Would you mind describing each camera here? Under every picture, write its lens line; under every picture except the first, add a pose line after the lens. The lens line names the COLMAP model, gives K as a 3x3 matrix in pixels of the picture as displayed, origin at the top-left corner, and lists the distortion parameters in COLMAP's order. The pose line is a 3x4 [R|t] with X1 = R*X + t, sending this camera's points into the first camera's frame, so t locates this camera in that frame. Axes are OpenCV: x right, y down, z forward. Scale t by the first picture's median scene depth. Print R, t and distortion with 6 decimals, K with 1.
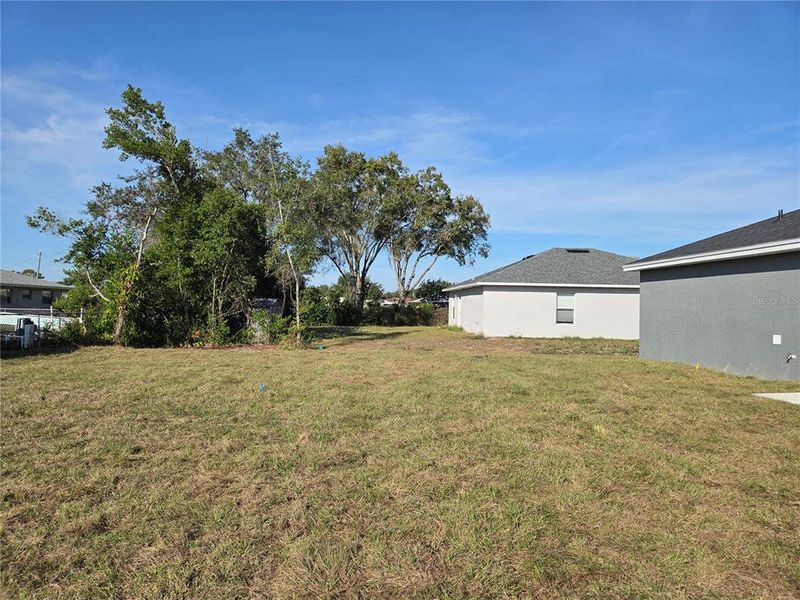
lens RADIAL K [[532.9, 0, 401.6], [0, 532.9, 297.9], [0, 0, 1]] dist [0.023470, -0.002690]
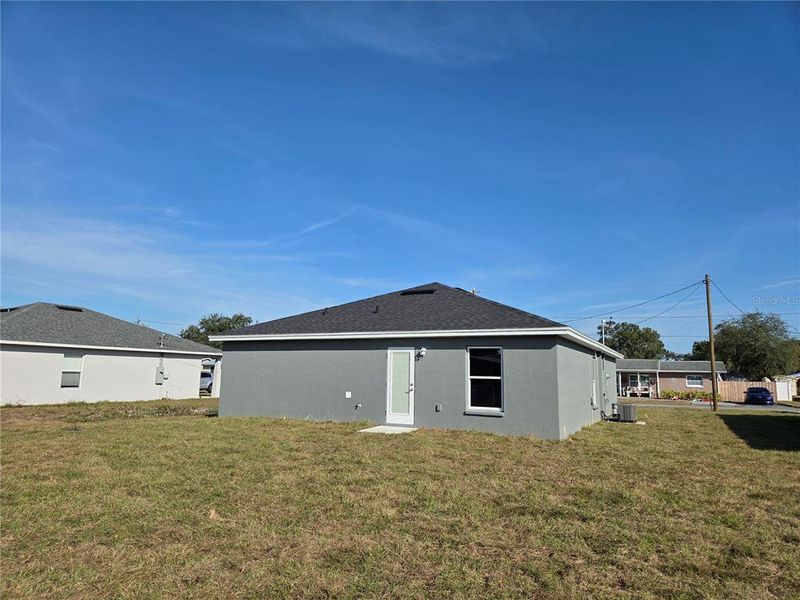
lens RADIAL K [[532.9, 0, 398.3], [0, 532.9, 299.3], [0, 0, 1]] dist [0.023470, -0.002690]
pose [[0.509497, 0.115101, 0.852740, -0.217077], [-0.023604, 0.992510, -0.119864, -0.005784], [-0.860149, 0.040942, 0.508397, 0.030196]]
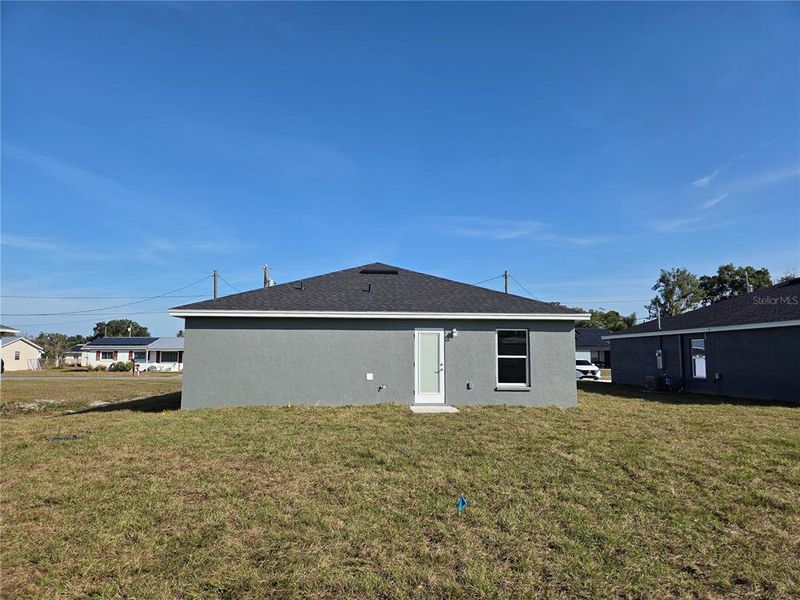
lens RADIAL K [[532.9, 0, 405.3], [0, 532.9, 302.1], [0, 0, 1]] dist [0.023470, -0.002690]
pose [[-0.017994, 0.085971, 0.996135, -0.300089], [-0.019936, 0.996068, -0.086325, -0.001099], [-0.999639, -0.021412, -0.016209, 0.350203]]
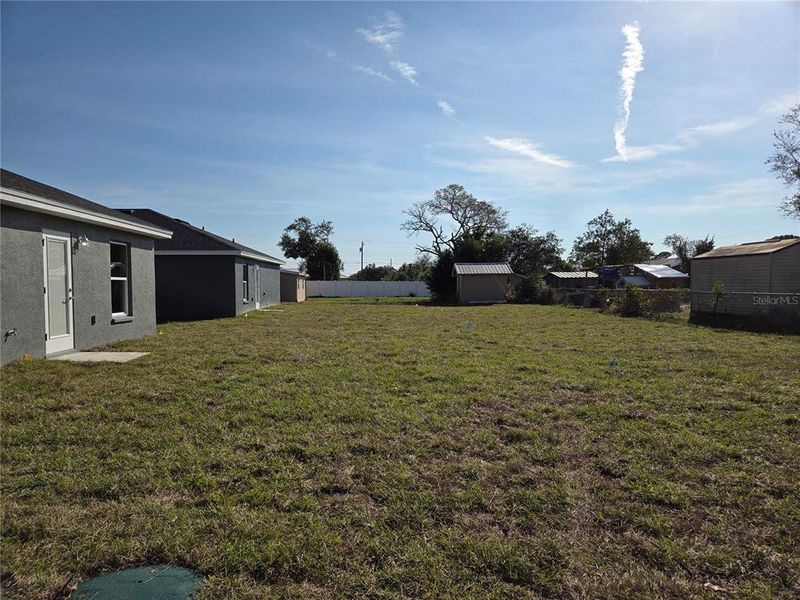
lens RADIAL K [[532.9, 0, 400.7], [0, 532.9, 307.0], [0, 0, 1]] dist [0.023470, -0.002690]
pose [[-0.999433, -0.032904, 0.007101, 0.040333], [-0.032703, 0.999106, 0.026780, 0.009589], [-0.007975, 0.026533, -0.999616, 0.664986]]
